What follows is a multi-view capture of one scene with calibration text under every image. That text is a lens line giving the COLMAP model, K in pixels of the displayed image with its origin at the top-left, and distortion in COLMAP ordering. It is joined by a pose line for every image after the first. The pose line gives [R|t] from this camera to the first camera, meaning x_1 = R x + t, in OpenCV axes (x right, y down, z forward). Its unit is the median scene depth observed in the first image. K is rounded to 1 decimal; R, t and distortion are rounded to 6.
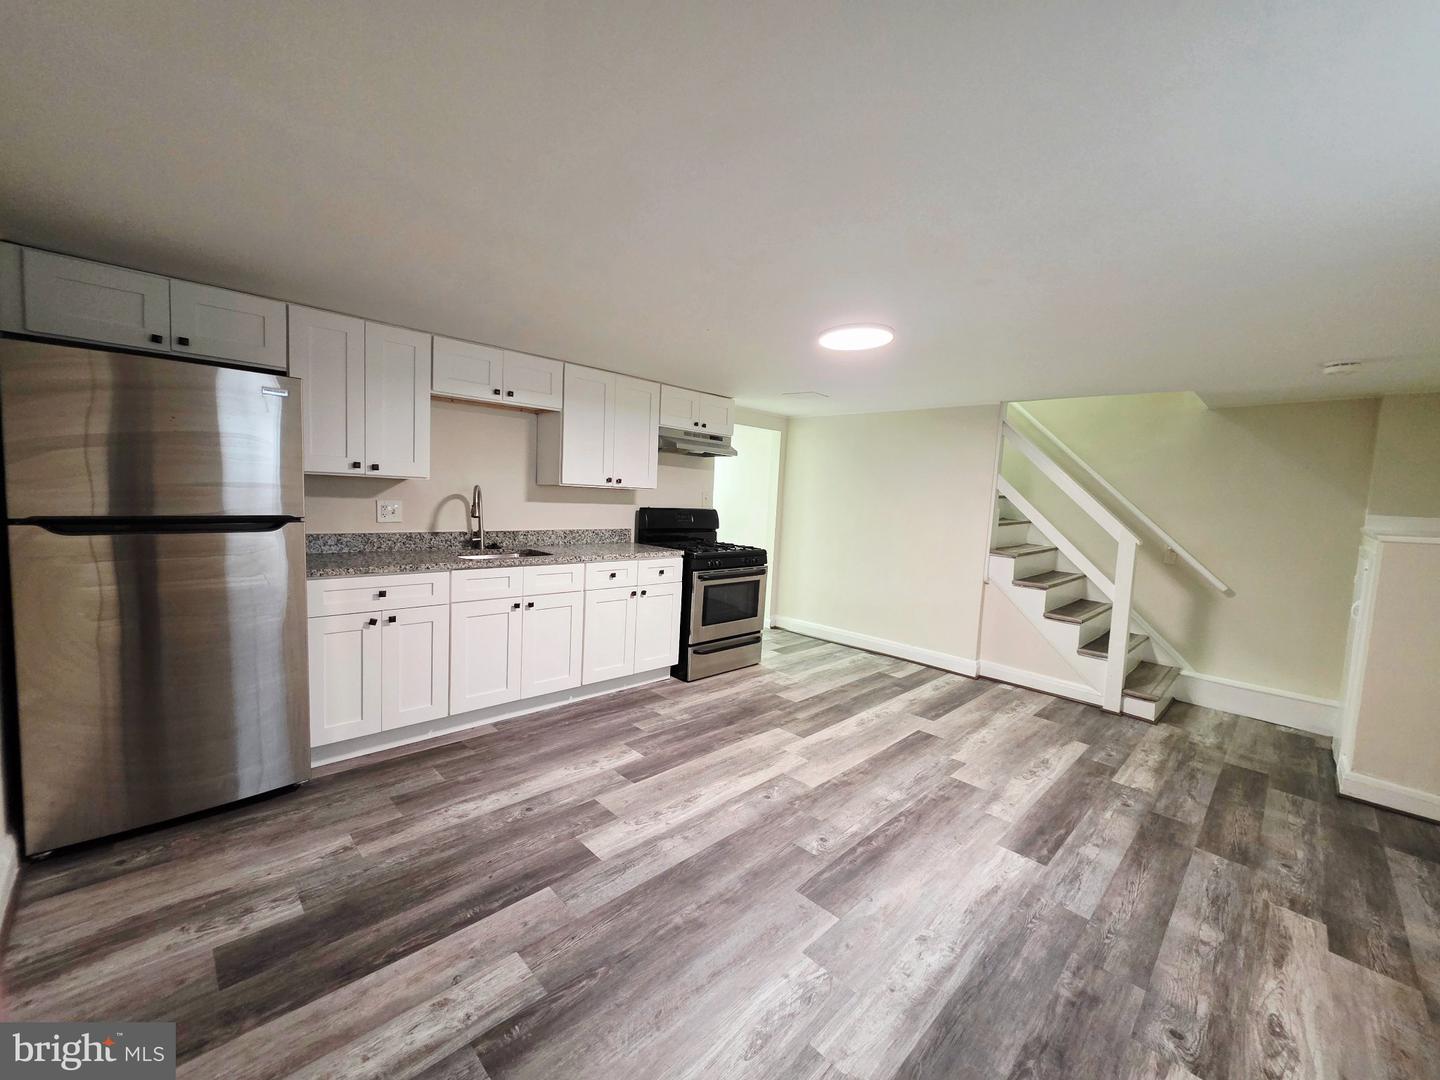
lens RADIAL K [[576.1, 0, 720.0], [0, 576.1, 540.0], [0, 0, 1]] dist [-0.000236, 0.000697]
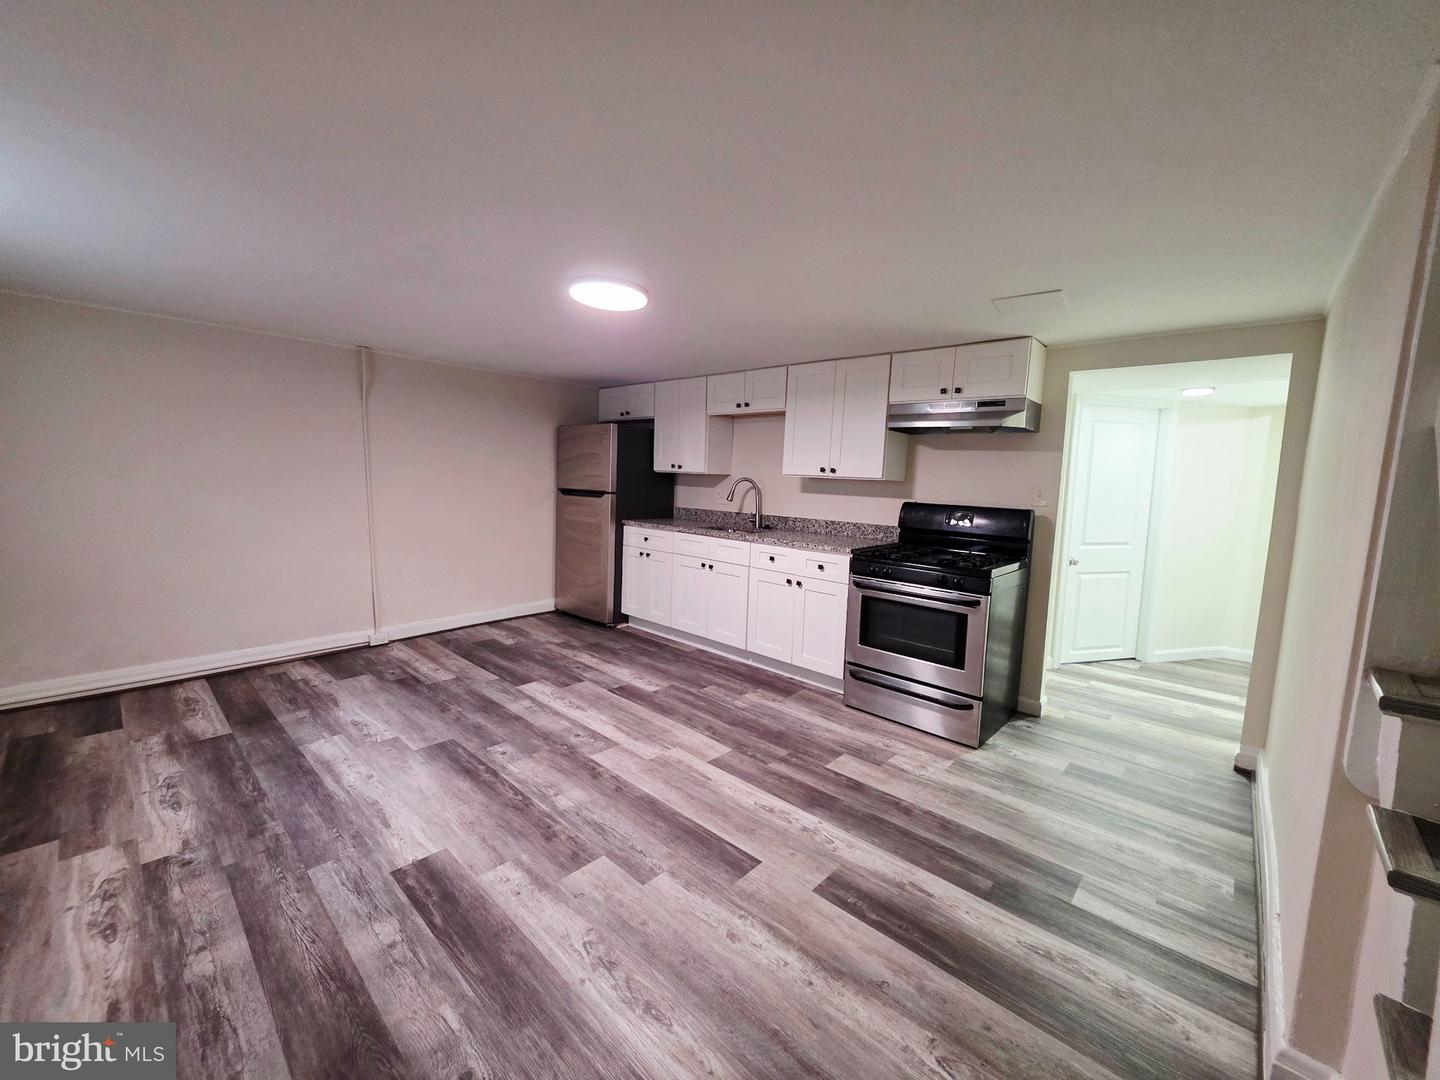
lens RADIAL K [[580.1, 0, 720.0], [0, 580.1, 540.0], [0, 0, 1]] dist [0.000609, -0.000232]
pose [[0.046161, 0.067405, -0.996657, 1.199463], [-0.115060, 0.991439, 0.061723, -0.037878], [0.992285, 0.111826, 0.053521, 1.167434]]
